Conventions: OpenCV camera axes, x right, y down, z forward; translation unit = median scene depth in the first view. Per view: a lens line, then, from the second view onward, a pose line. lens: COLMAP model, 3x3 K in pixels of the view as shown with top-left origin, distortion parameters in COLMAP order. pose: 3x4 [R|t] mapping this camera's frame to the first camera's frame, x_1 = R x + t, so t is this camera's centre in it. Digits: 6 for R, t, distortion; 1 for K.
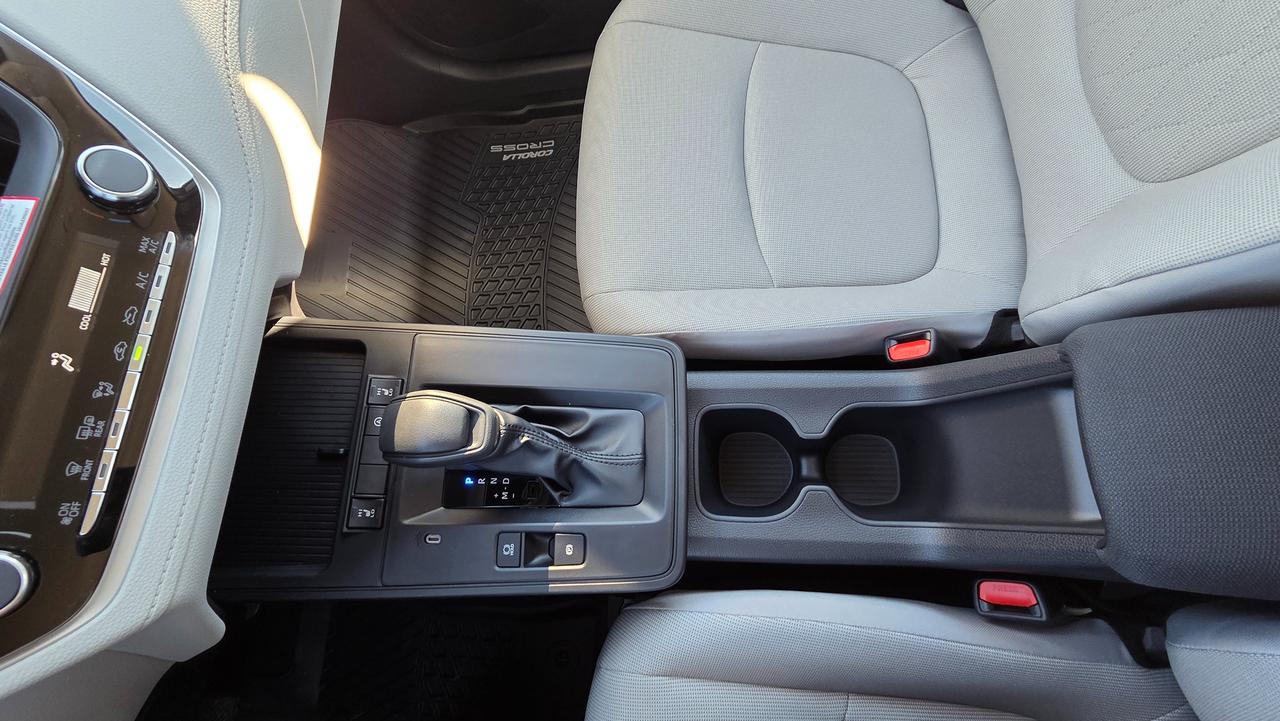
lens RADIAL K [[525.1, 0, 640.2], [0, 525.1, 358.5], [0, 0, 1]] dist [0.005108, -0.000108]
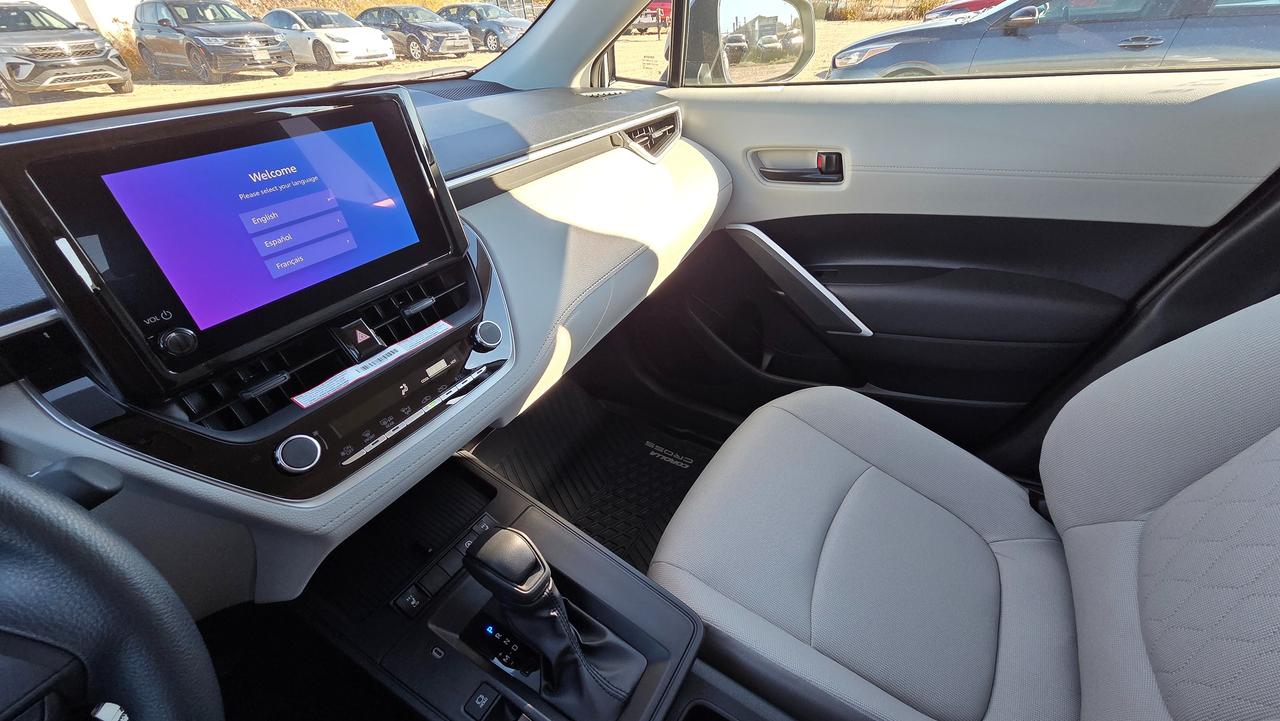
lens RADIAL K [[525.1, 0, 638.7], [0, 525.1, 361.2], [0, 0, 1]] dist [0.005108, -0.000108]
pose [[0.850570, 0.403417, -0.337322, 0.111339], [-0.524846, 0.691113, -0.496889, 0.236160], [0.032674, 0.599681, 0.799572, -0.288230]]
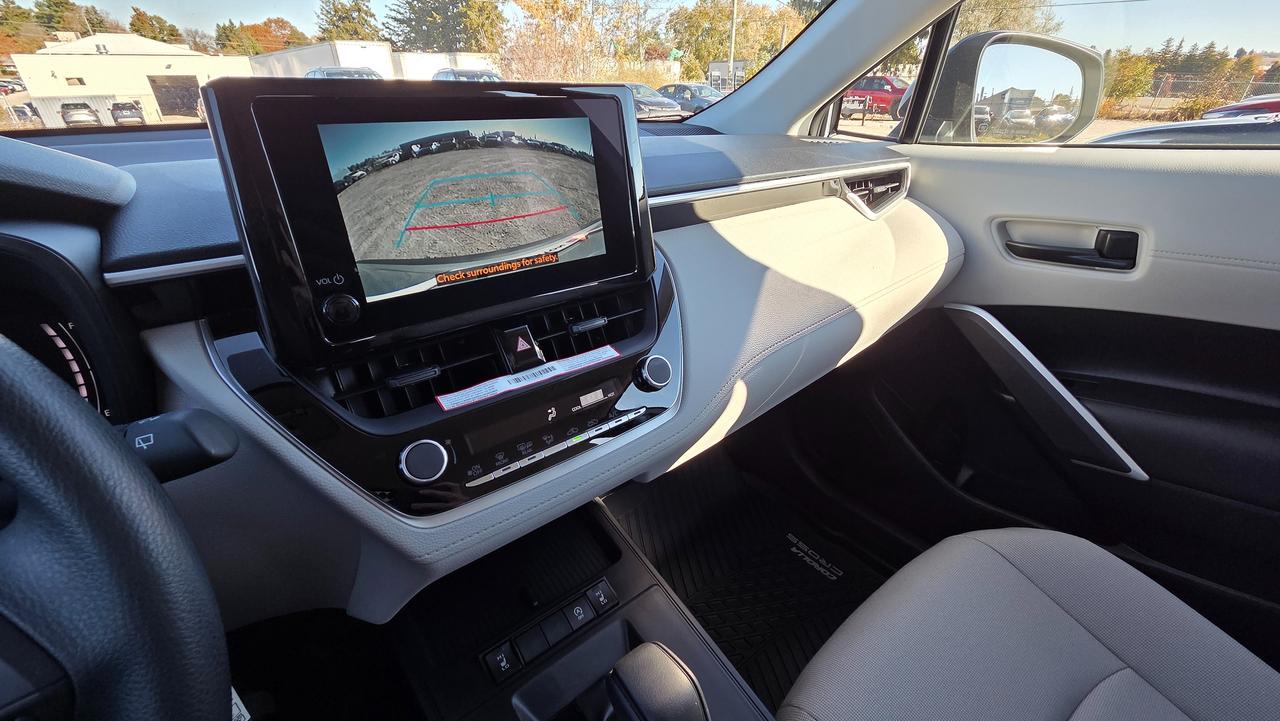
lens RADIAL K [[525.1, 0, 639.2], [0, 525.1, 358.6], [0, 0, 1]] dist [0.005108, -0.000108]
pose [[0.628690, 0.500870, -0.594877, -0.034887], [-0.770838, 0.502449, -0.391604, 0.188937], [0.102753, 0.704751, 0.701974, -0.115408]]
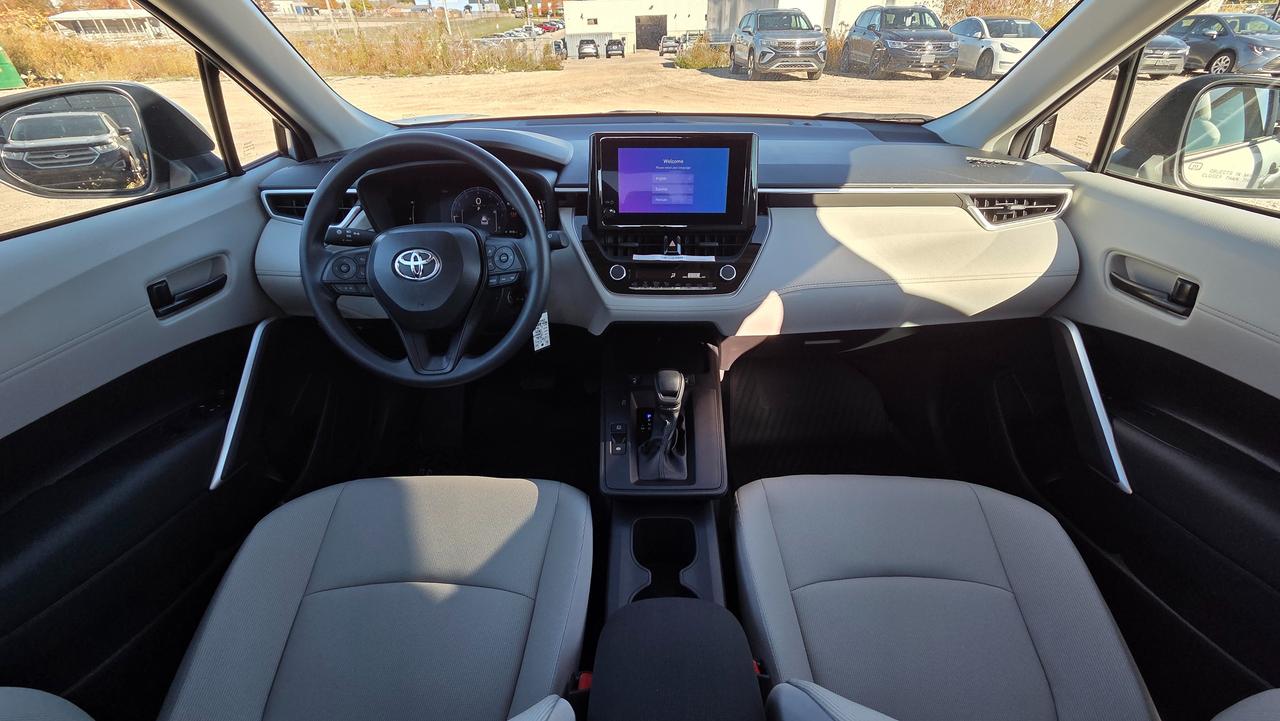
lens RADIAL K [[525.1, 0, 637.1], [0, 525.1, 358.6], [0, 0, 1]] dist [0.005108, -0.000108]
pose [[0.006112, 0.675974, -0.736900, 1.136678], [-0.959942, 0.210403, 0.185046, -0.173912], [0.280132, 0.706251, 0.650181, -0.597609]]
